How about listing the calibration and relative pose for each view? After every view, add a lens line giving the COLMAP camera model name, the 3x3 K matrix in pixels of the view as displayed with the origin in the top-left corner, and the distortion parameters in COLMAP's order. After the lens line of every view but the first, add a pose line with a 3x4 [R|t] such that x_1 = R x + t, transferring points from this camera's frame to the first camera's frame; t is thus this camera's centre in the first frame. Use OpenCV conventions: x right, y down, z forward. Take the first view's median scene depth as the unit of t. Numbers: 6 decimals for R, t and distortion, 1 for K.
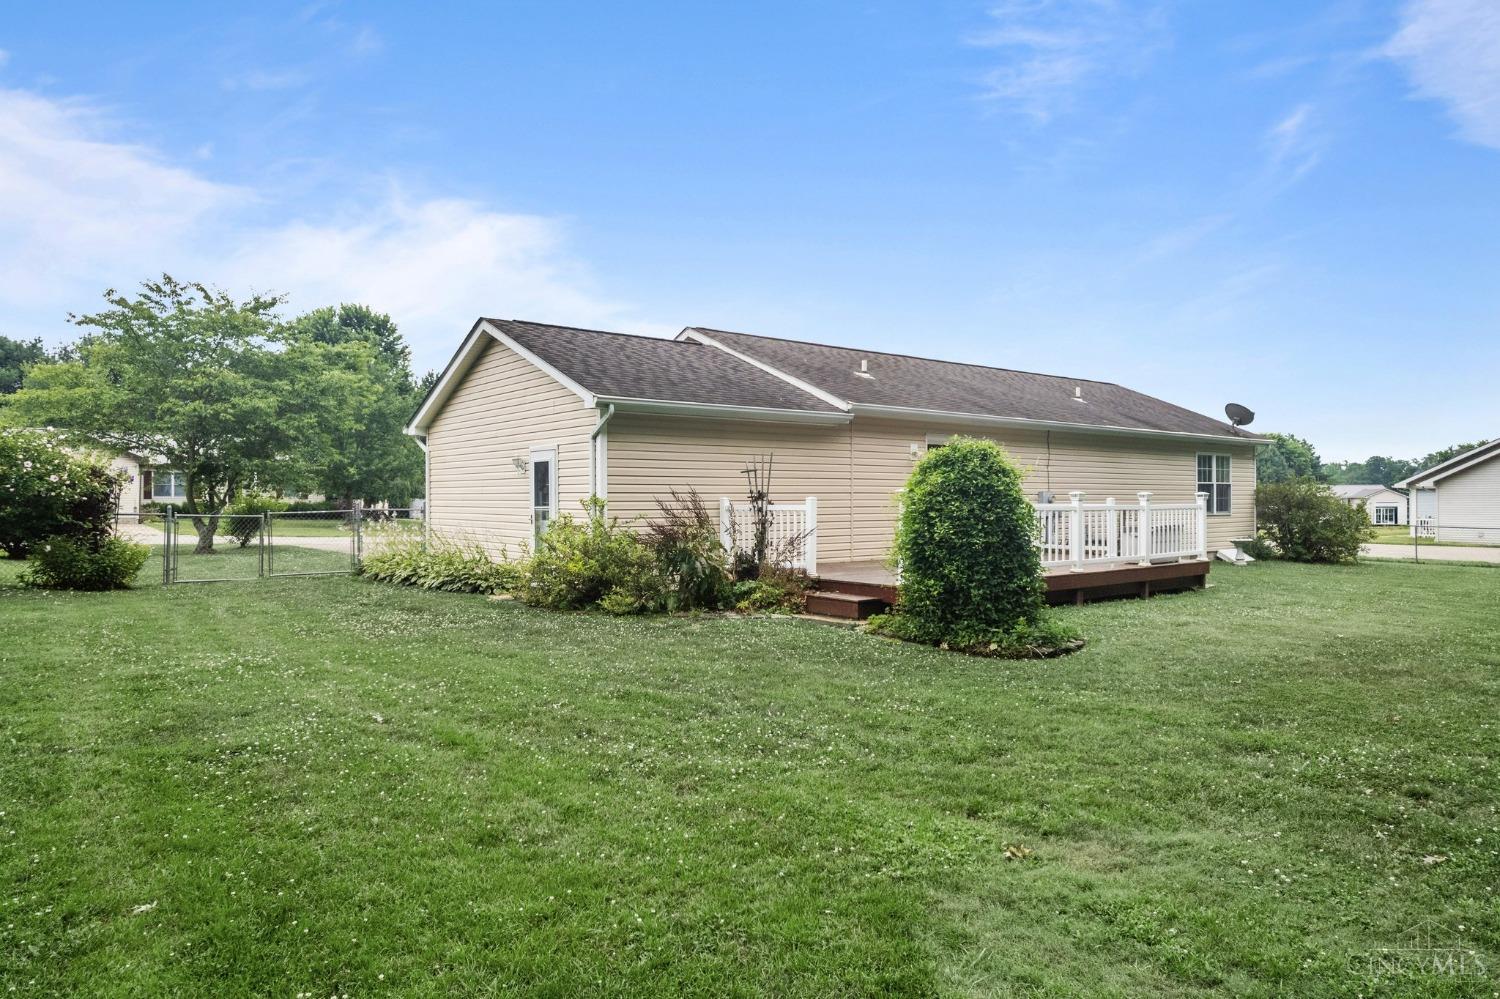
lens RADIAL K [[948.9, 0, 744.7], [0, 948.9, 542.3], [0, 0, 1]] dist [-0.060964, 0.060998]
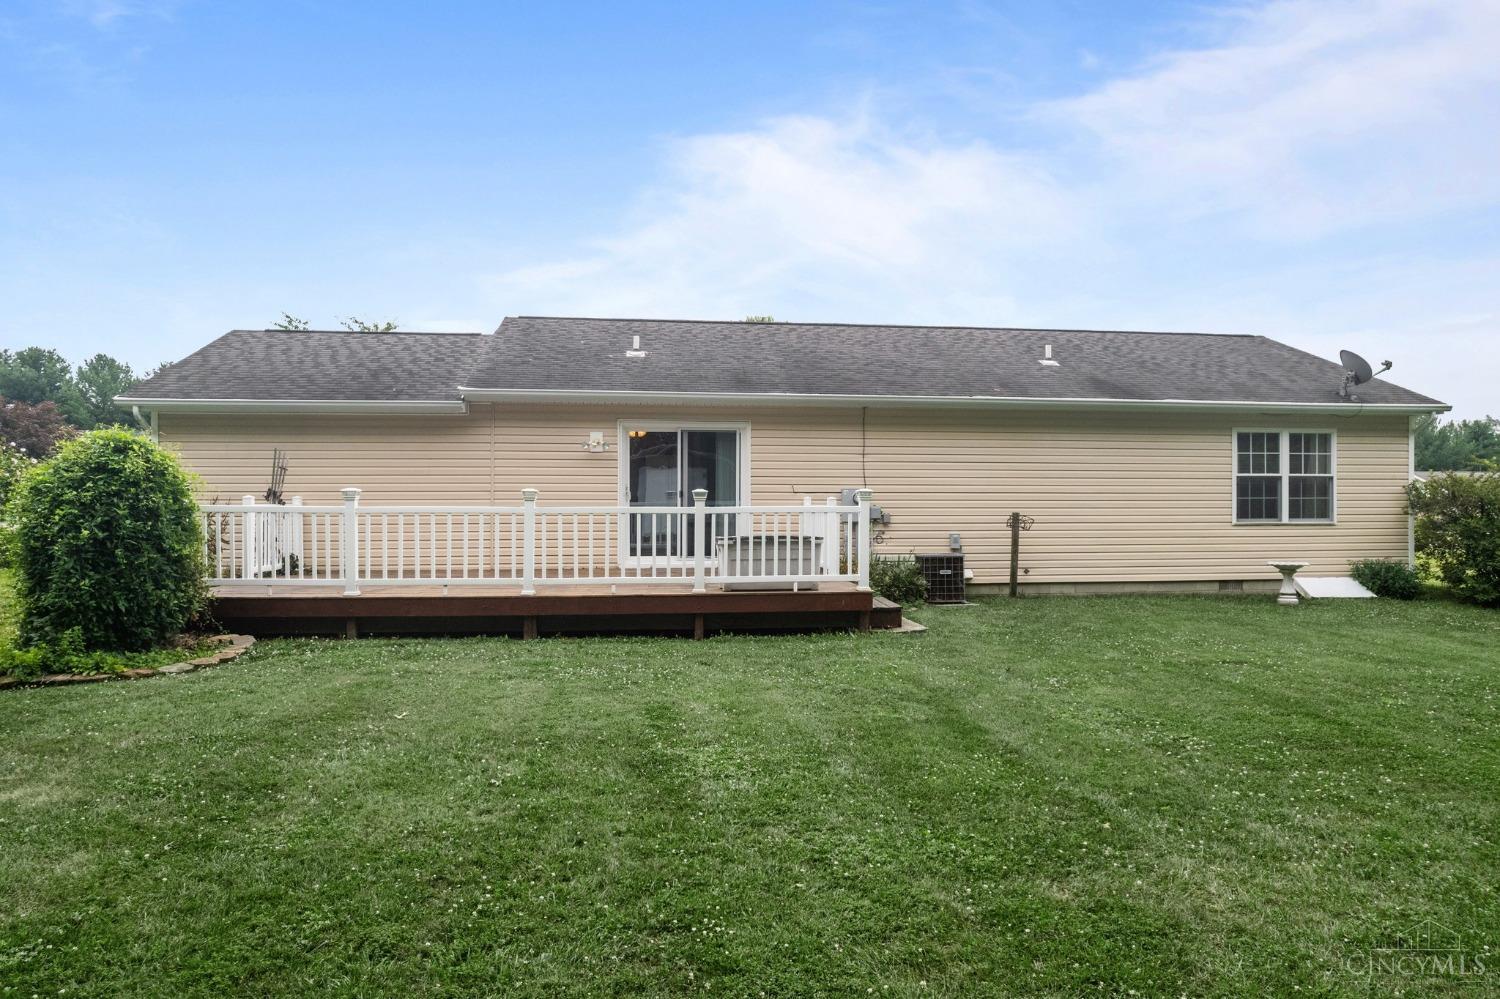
lens RADIAL K [[948.9, 0, 744.7], [0, 948.9, 542.3], [0, 0, 1]] dist [-0.060964, 0.060998]
pose [[0.858354, 0.024822, -0.512458, 0.651658], [-0.025215, 0.999663, 0.006186, -0.014263], [0.512439, 0.007612, 0.858690, 0.319128]]
